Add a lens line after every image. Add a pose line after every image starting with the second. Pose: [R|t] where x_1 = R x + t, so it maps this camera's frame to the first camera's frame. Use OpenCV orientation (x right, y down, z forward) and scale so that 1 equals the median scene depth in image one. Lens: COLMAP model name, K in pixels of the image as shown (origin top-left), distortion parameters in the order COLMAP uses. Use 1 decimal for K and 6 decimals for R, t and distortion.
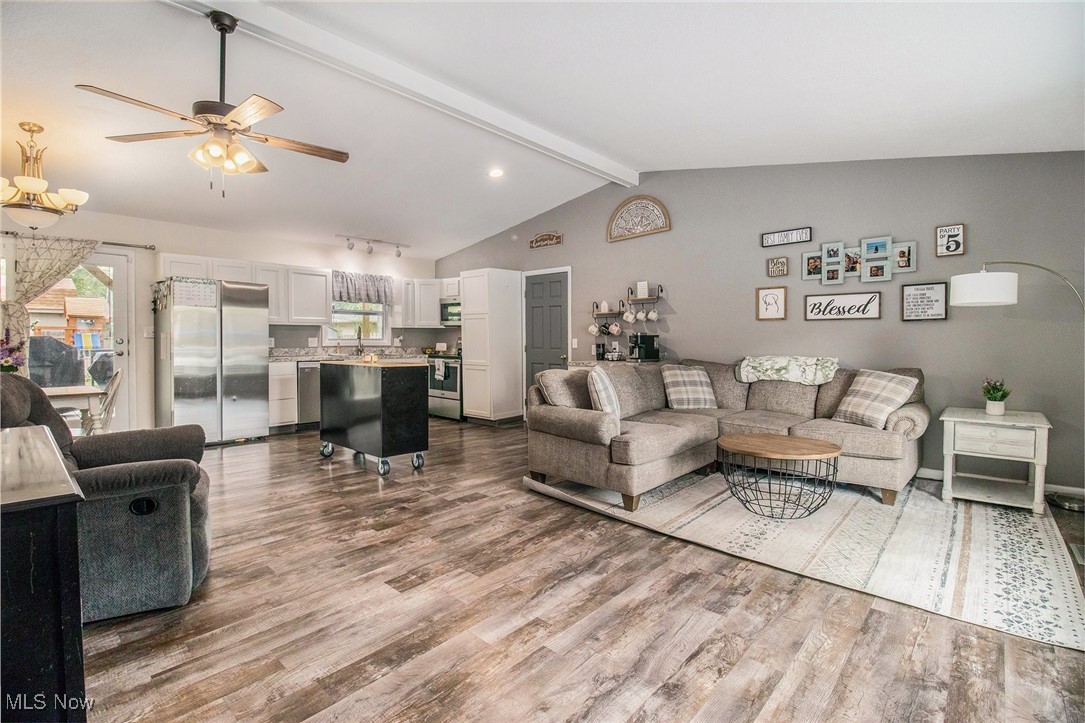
lens RADIAL K [[513.0, 0, 552.3], [0, 513.0, 338.5], [0, 0, 1]] dist [0.000949, -0.002154]
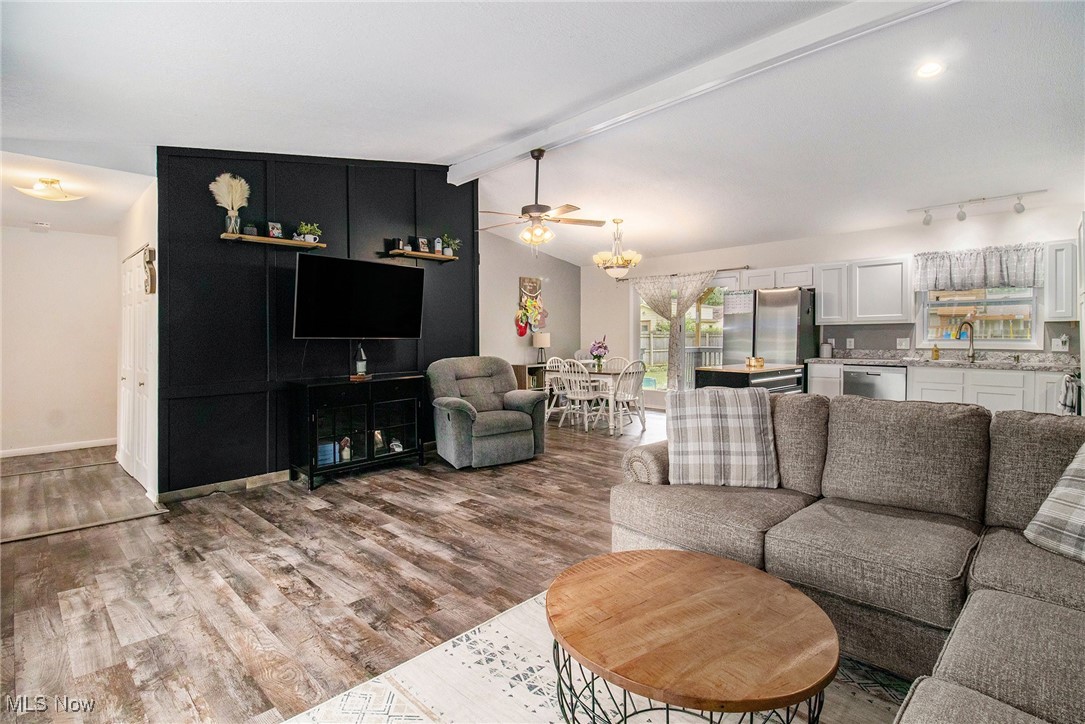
lens RADIAL K [[533.0, 0, 544.3], [0, 533.0, 357.2], [0, 0, 1]] dist [0.024822, -0.001494]
pose [[-0.073021, 0.034845, -0.996722, 1.018038], [0.003993, 0.999392, 0.034646, -0.008024], [0.997322, -0.001450, -0.073115, 1.085329]]
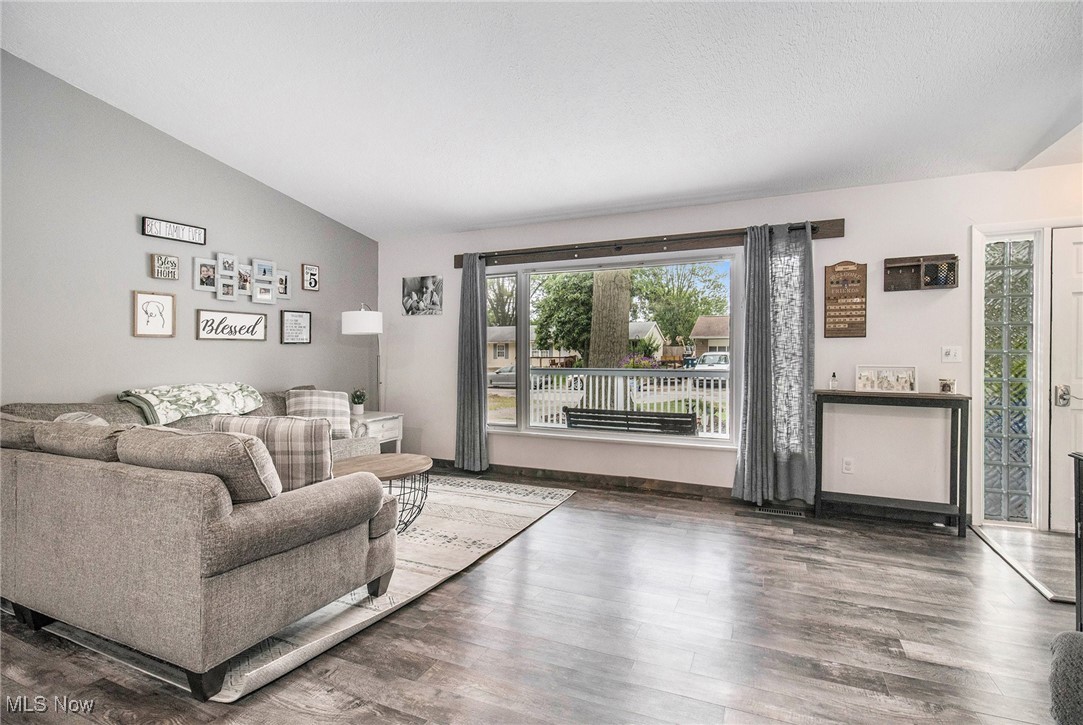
lens RADIAL K [[512.1, 0, 535.9], [0, 512.1, 357.3], [0, 0, 1]] dist [0.000949, -0.002154]
pose [[-0.278943, -0.007944, 0.960275, -0.726661], [0.006440, 0.999928, 0.010142, -0.018285], [-0.960286, 0.009014, -0.278872, 1.145442]]
